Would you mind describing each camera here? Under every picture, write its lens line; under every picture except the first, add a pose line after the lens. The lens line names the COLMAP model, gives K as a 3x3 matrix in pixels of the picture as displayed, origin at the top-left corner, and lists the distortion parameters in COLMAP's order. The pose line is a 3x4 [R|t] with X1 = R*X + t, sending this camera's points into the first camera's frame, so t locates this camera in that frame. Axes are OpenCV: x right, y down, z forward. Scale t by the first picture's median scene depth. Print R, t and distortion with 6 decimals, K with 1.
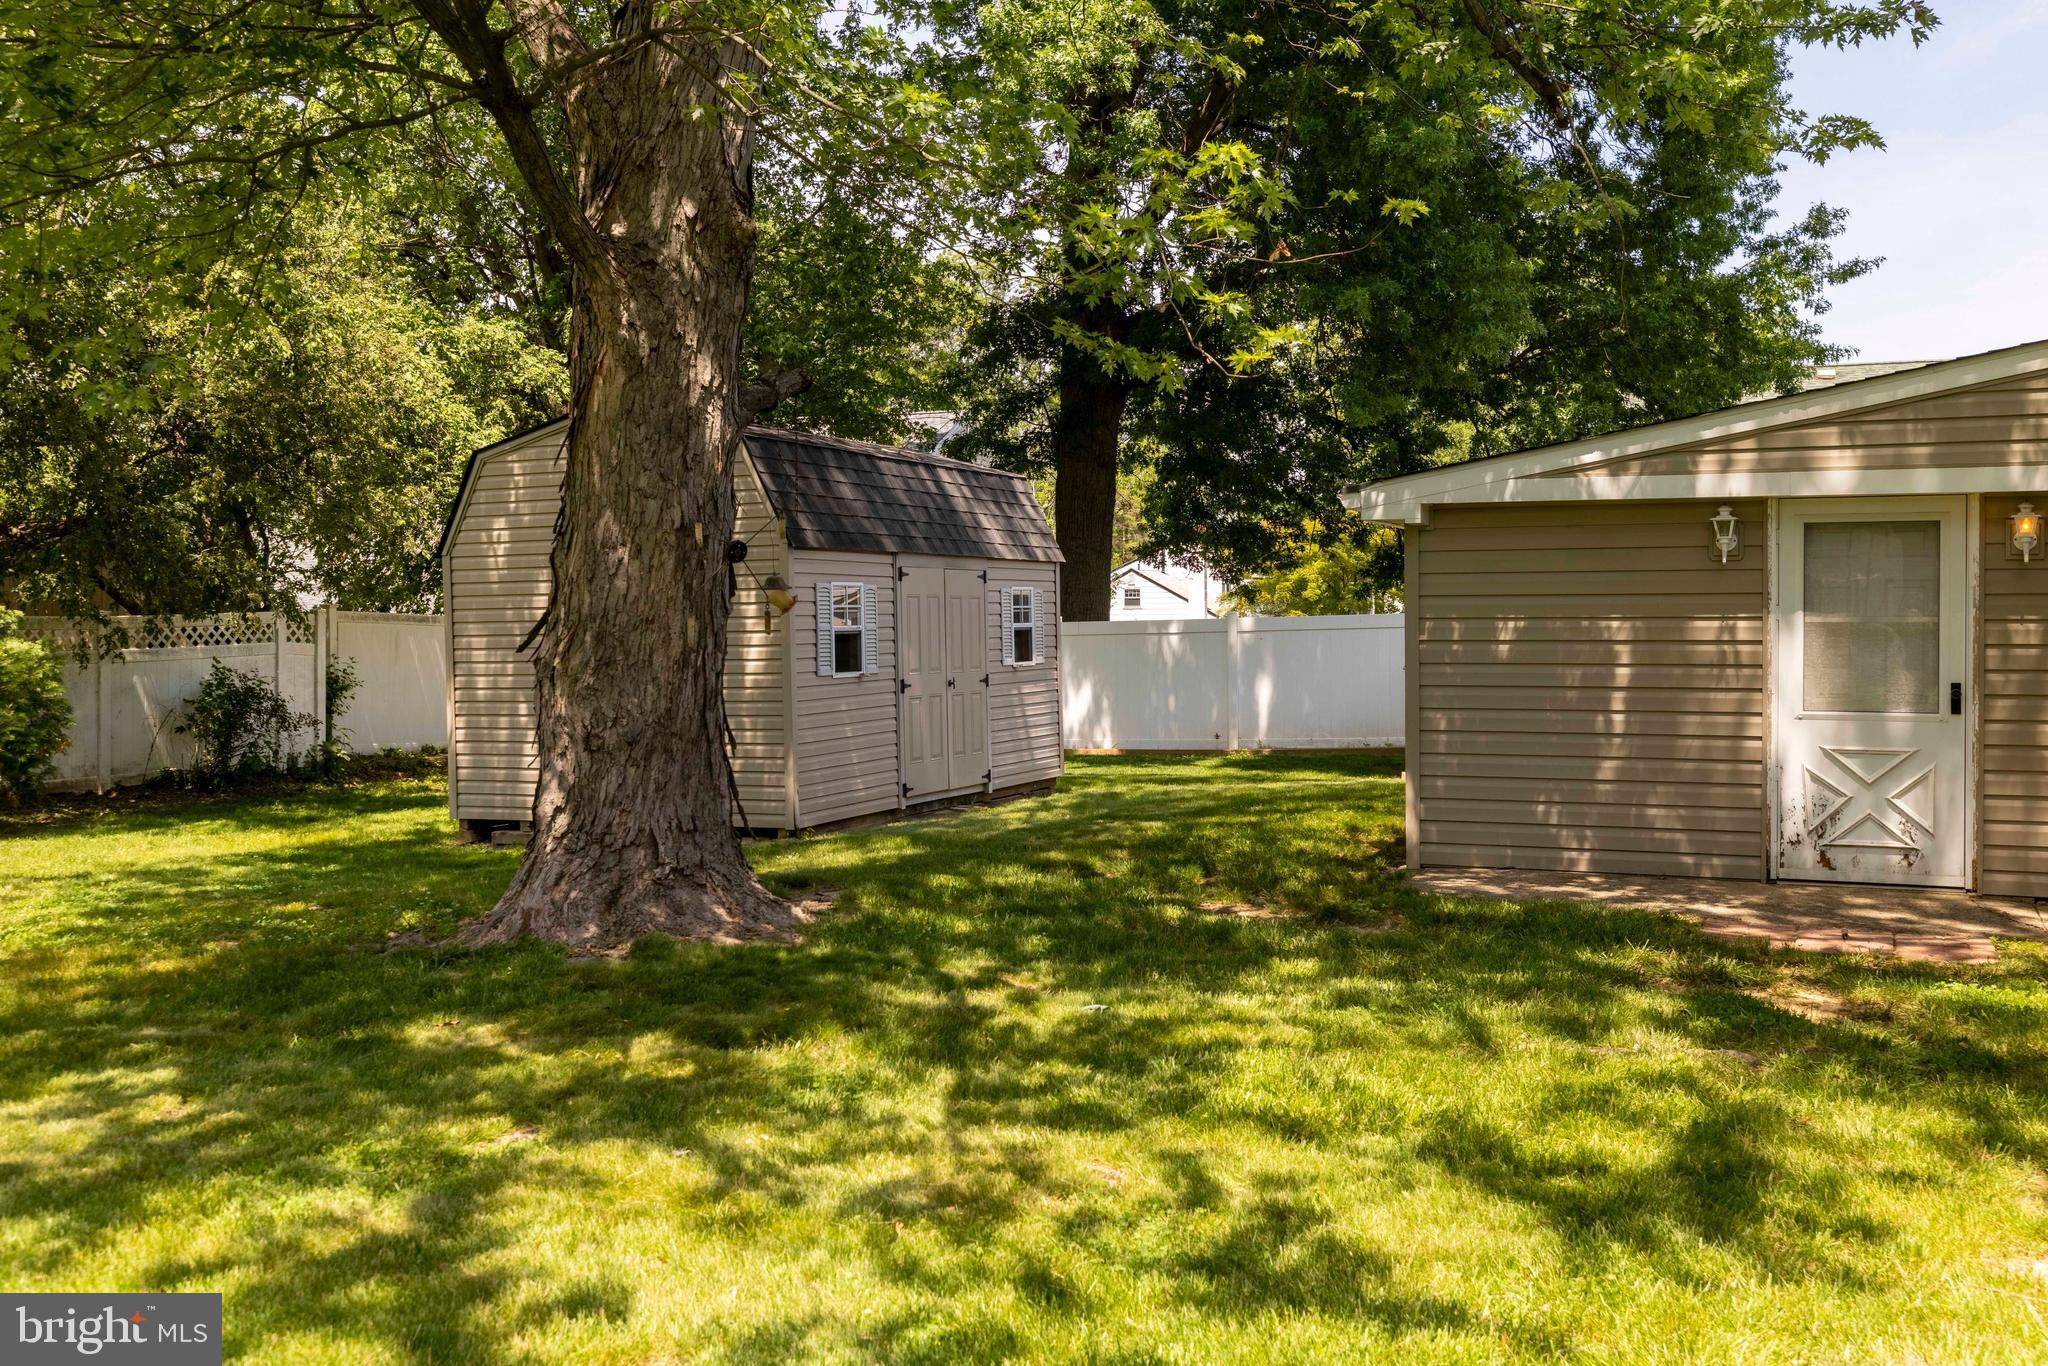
lens RADIAL K [[1982.6, 0, 1024.0], [0, 1982.6, 683.0], [0, 0, 1]] dist [0.001949, -0.035805]
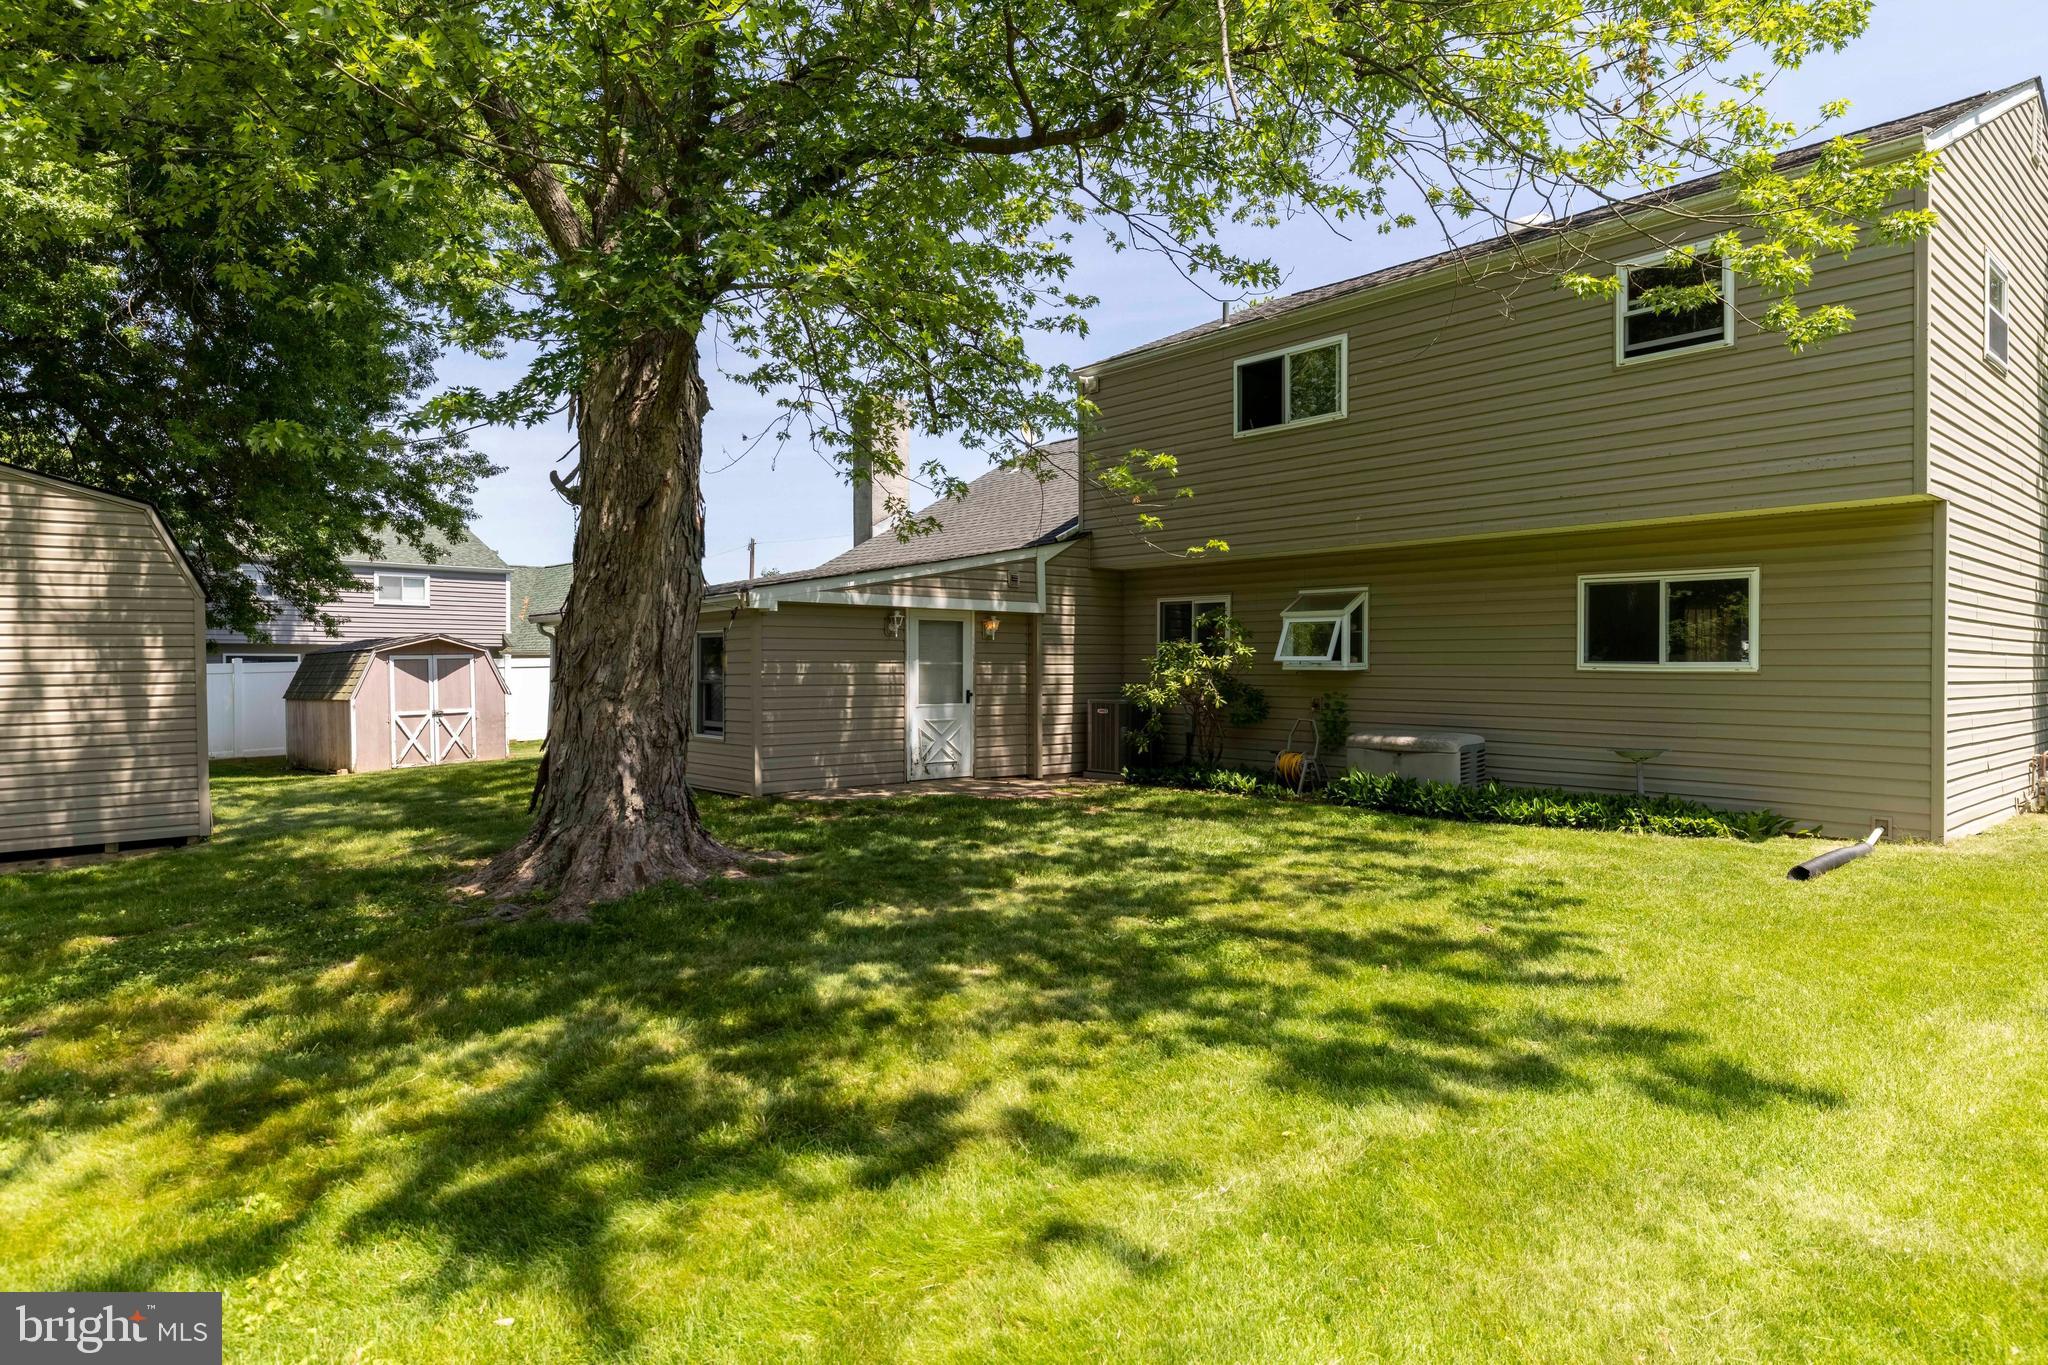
lens RADIAL K [[1136.0, 0, 1018.5], [0, 1136.0, 674.7], [0, 0, 1]] dist [0.003893, -0.000075]
pose [[0.441874, -0.002863, 0.897073, -0.830591], [0.030508, 0.999464, -0.011838, -0.000571], [-0.896558, 0.032599, 0.441724, 0.394682]]
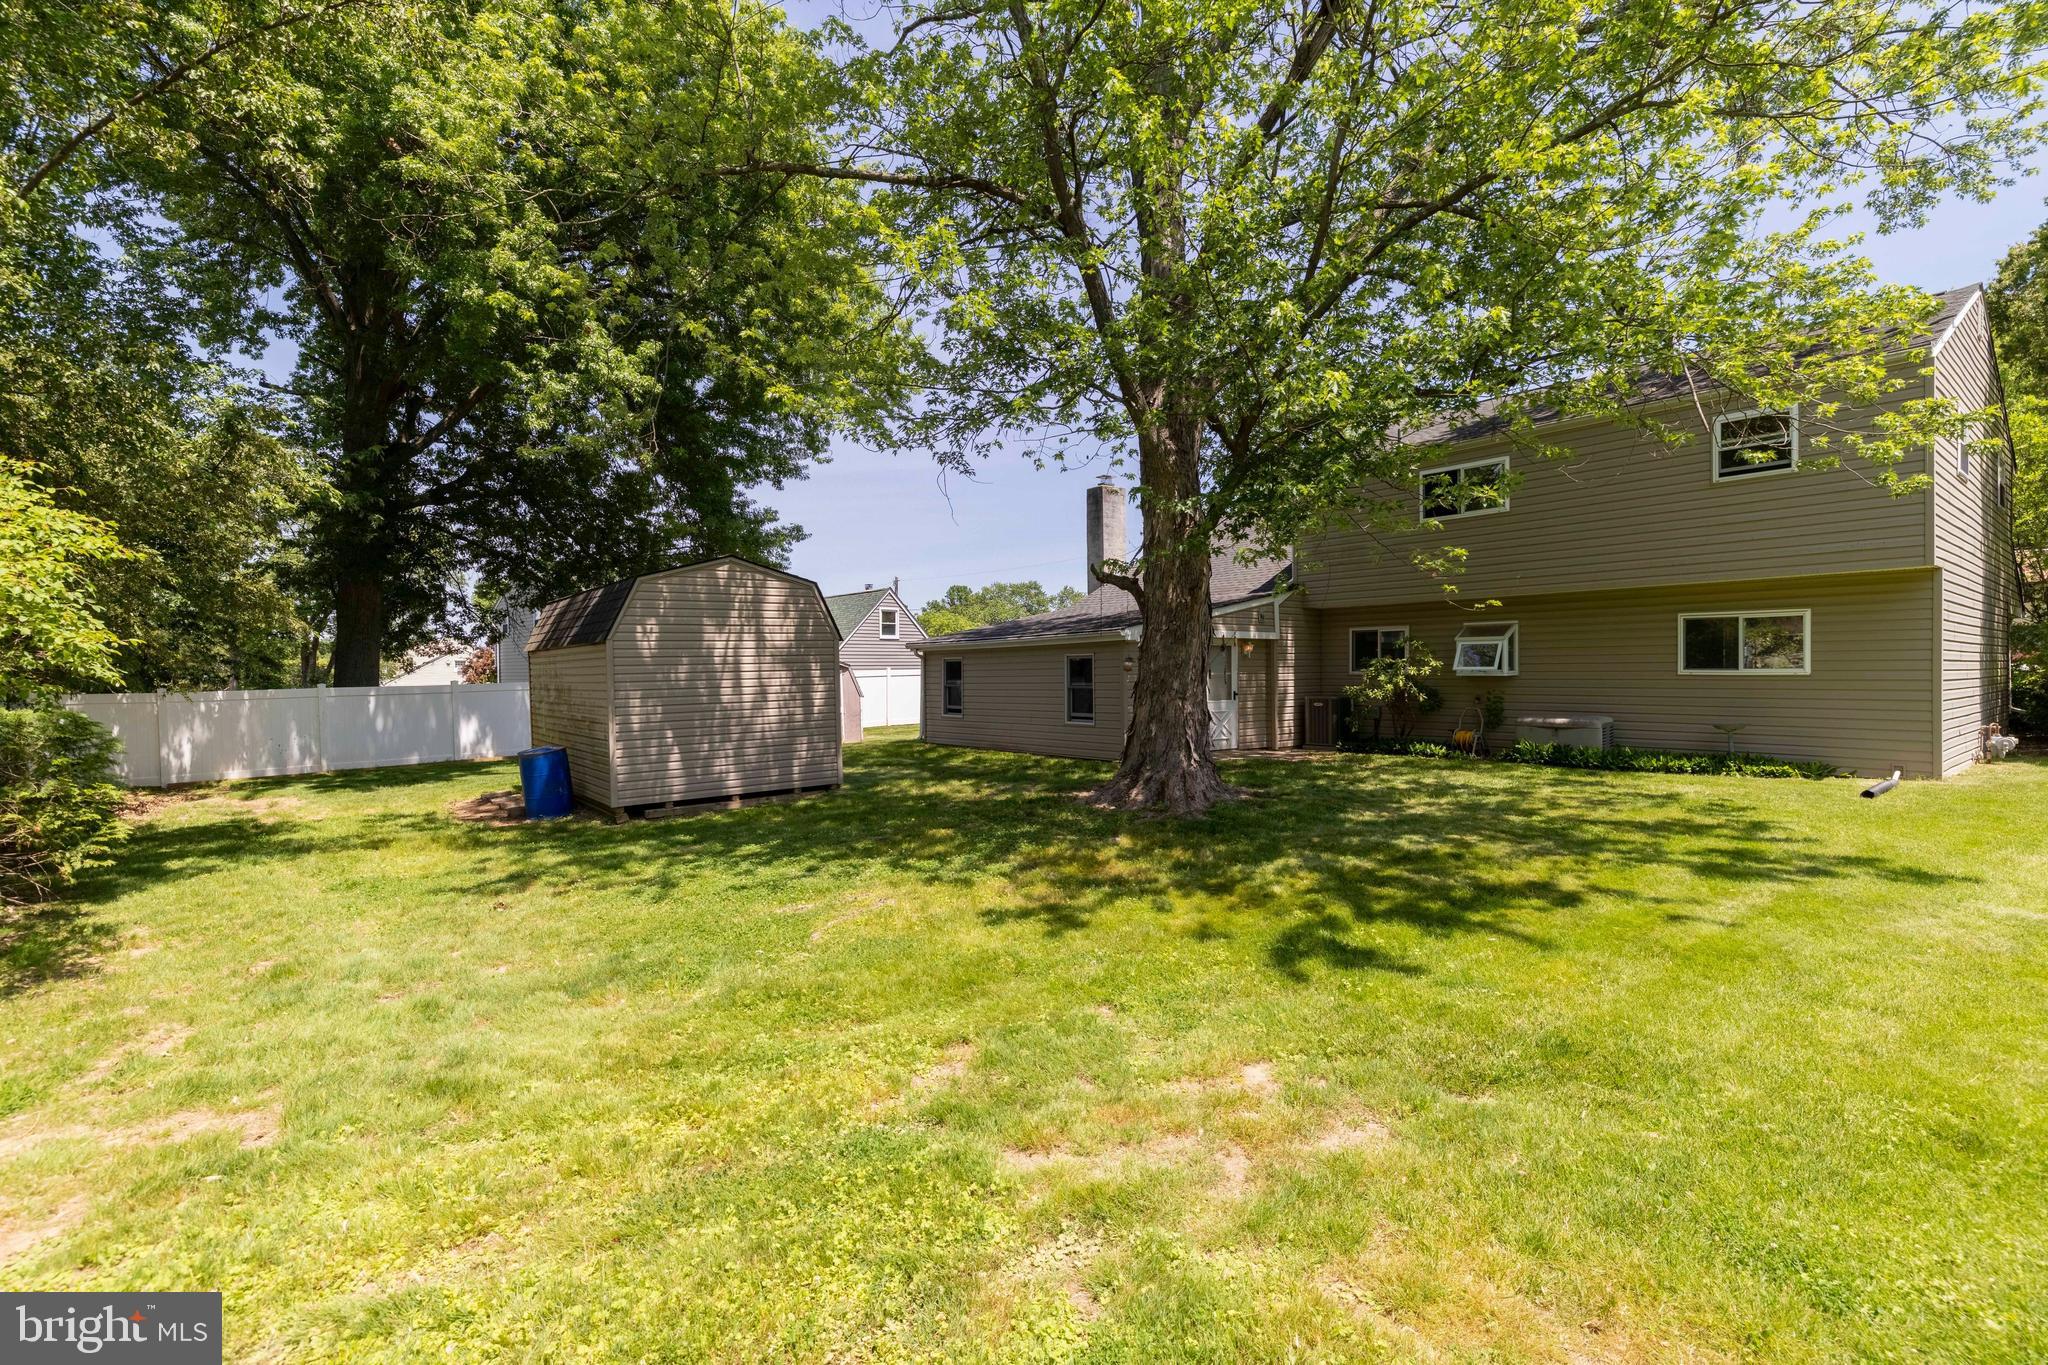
lens RADIAL K [[910.2, 0, 1024.0], [0, 910.2, 682.5], [0, 0, 1]] dist [0.008879, -0.000073]
pose [[0.465803, -0.010159, 0.884830, -1.337258], [0.040261, 0.999142, -0.009723, -0.017443], [-0.883972, 0.040153, 0.465813, 0.652822]]
